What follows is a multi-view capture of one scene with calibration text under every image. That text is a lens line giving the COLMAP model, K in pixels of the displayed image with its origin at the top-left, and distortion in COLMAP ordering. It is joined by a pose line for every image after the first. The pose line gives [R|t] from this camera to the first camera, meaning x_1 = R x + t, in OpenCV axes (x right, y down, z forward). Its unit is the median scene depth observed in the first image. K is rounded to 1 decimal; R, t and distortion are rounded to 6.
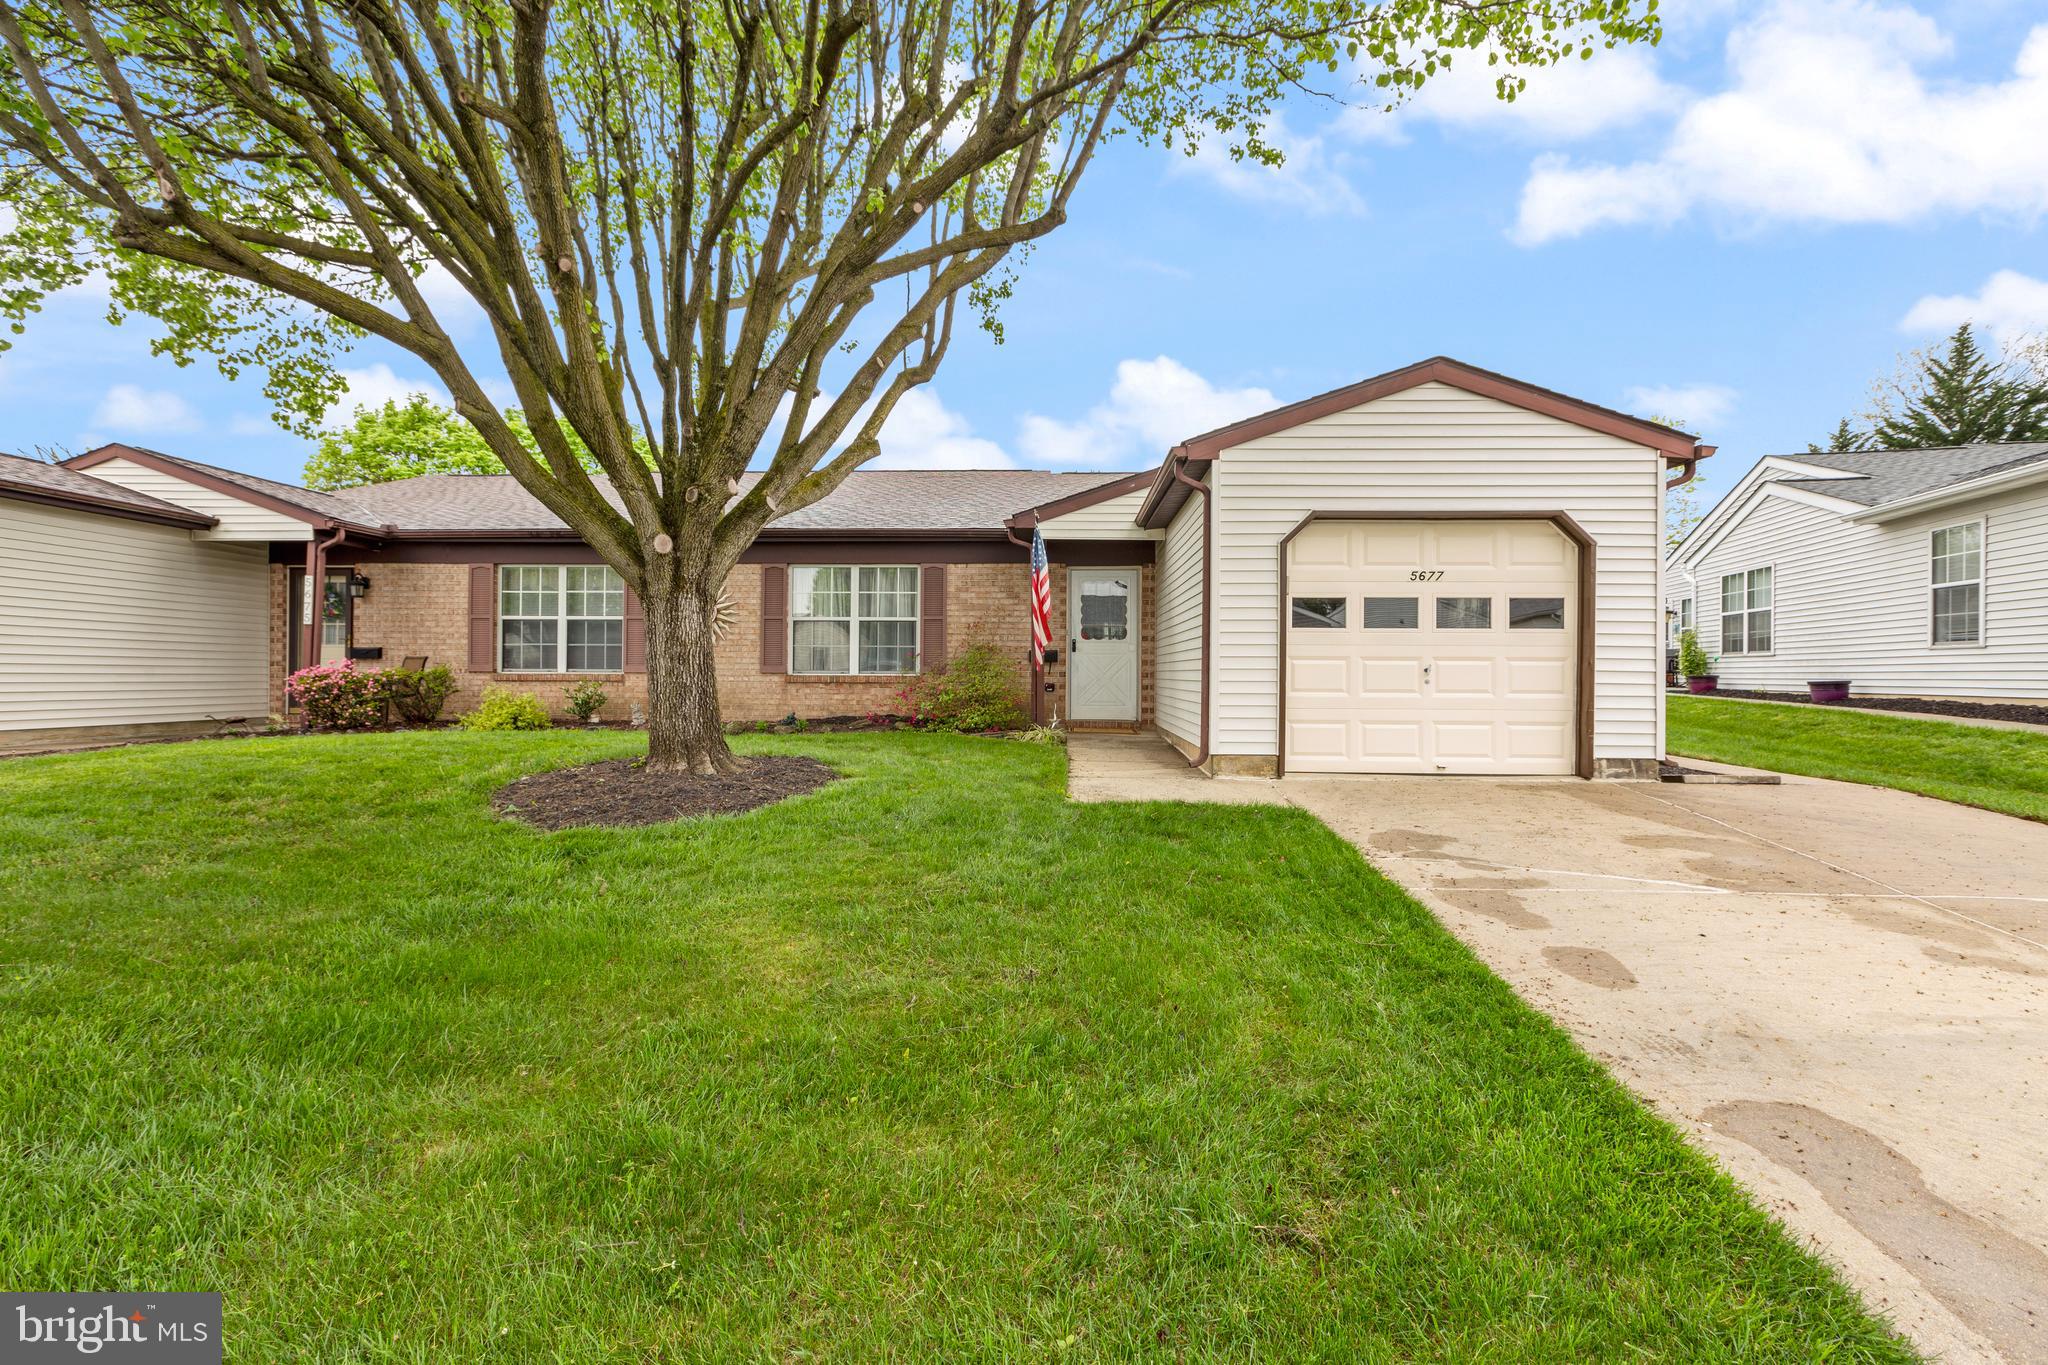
lens RADIAL K [[925.3, 0, 1022.5], [0, 925.3, 697.1], [0, 0, 1]] dist [0.002410, -0.000215]
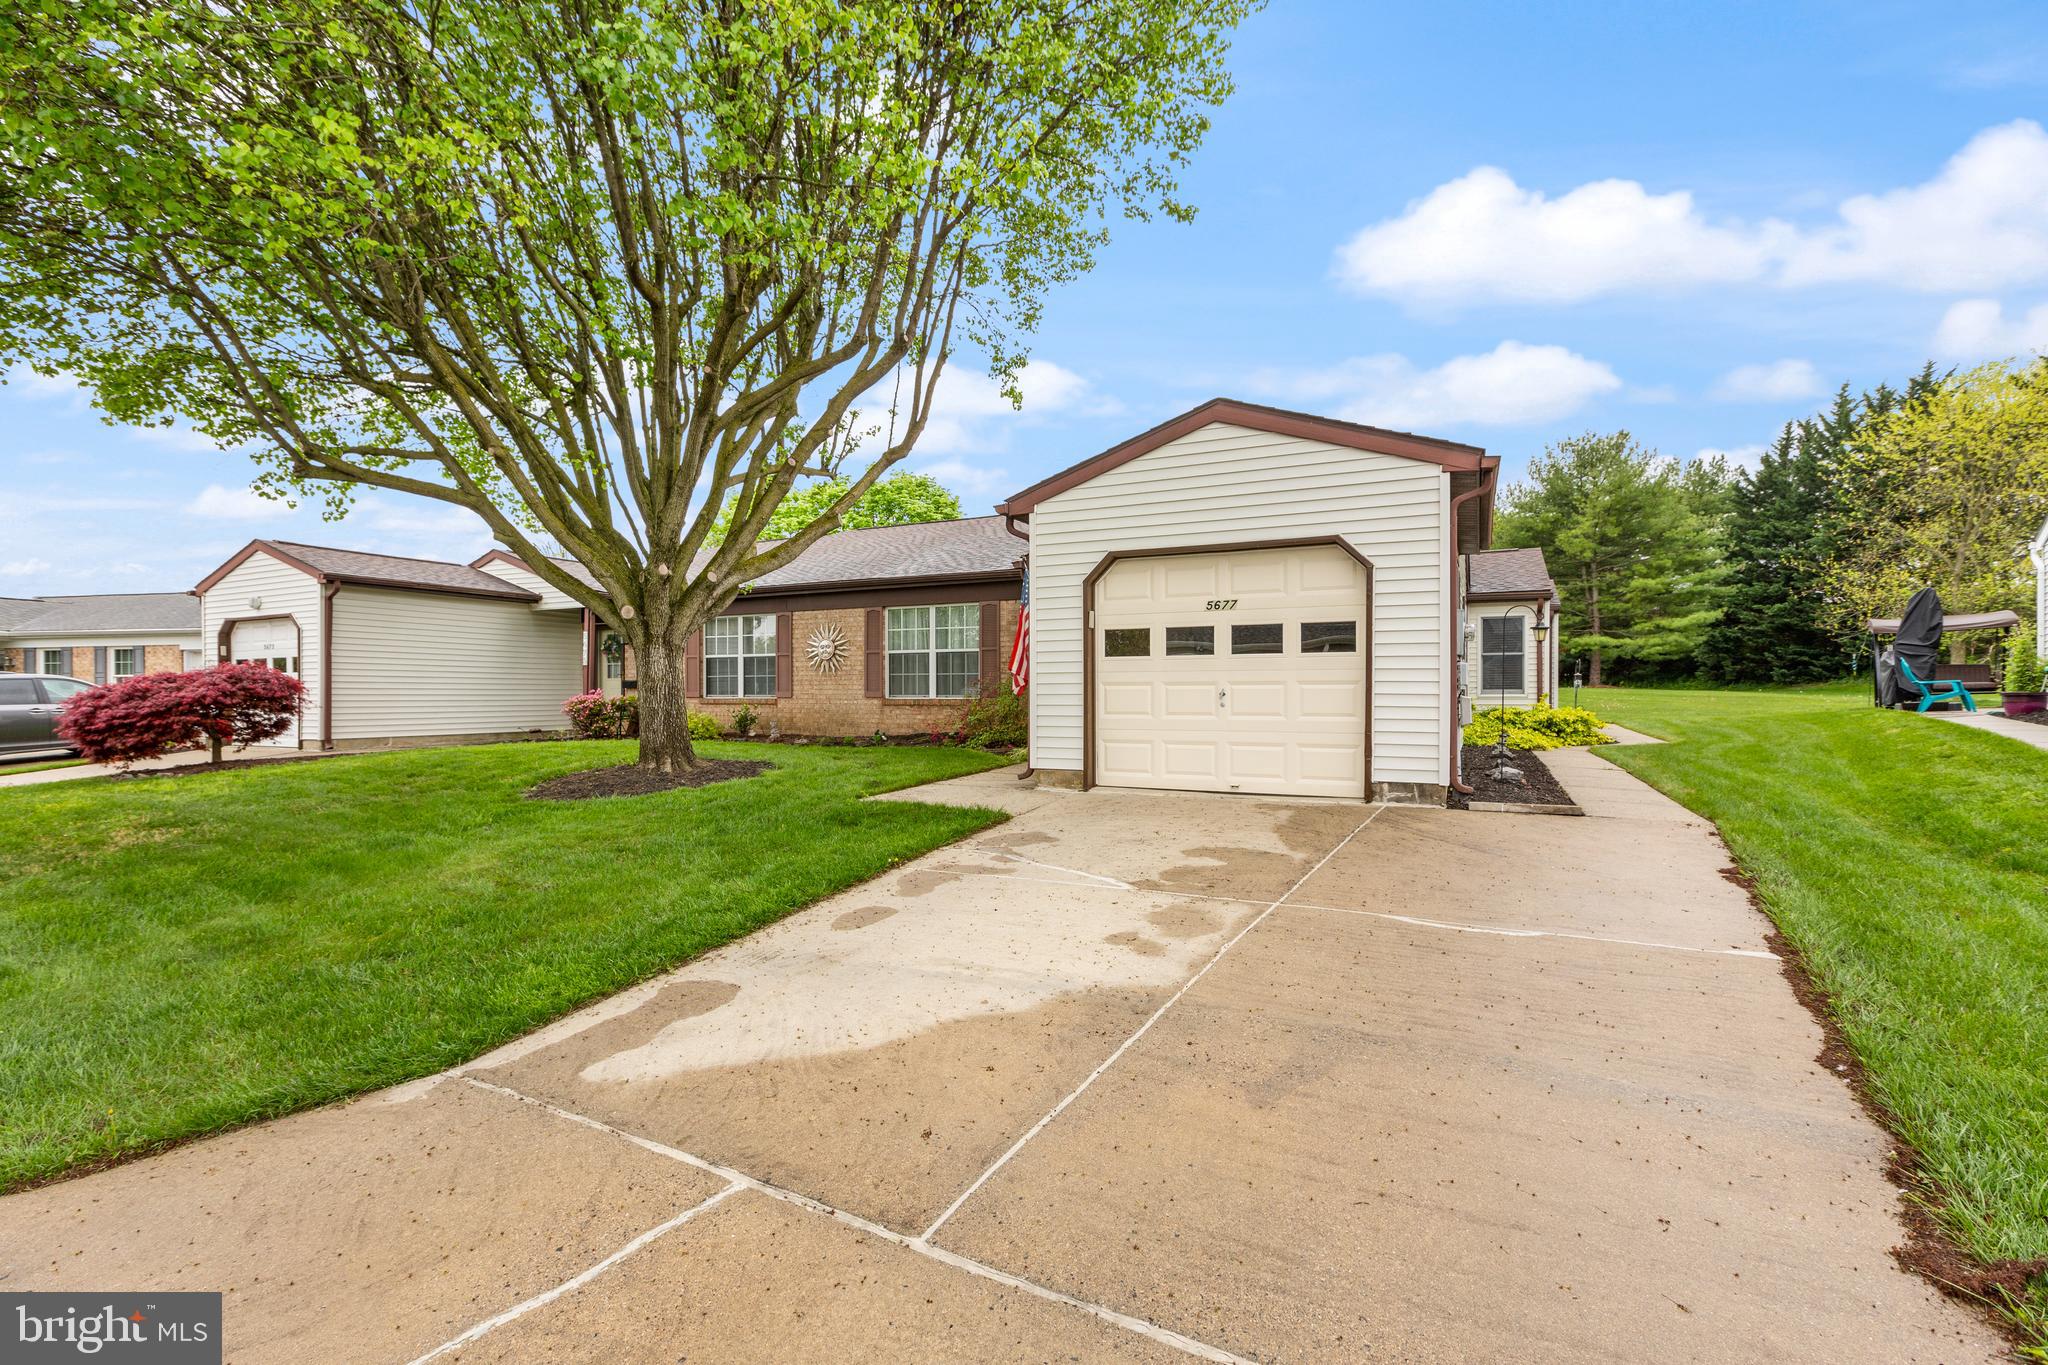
lens RADIAL K [[949.4, 0, 1016.9], [0, 949.4, 718.8], [0, 0, 1]] dist [0.001298, -0.000460]
pose [[0.907012, 0.003953, -0.421086, 0.687826], [-0.002811, 0.999990, 0.003334, -0.003799], [0.421095, -0.001841, 0.907015, -0.084049]]
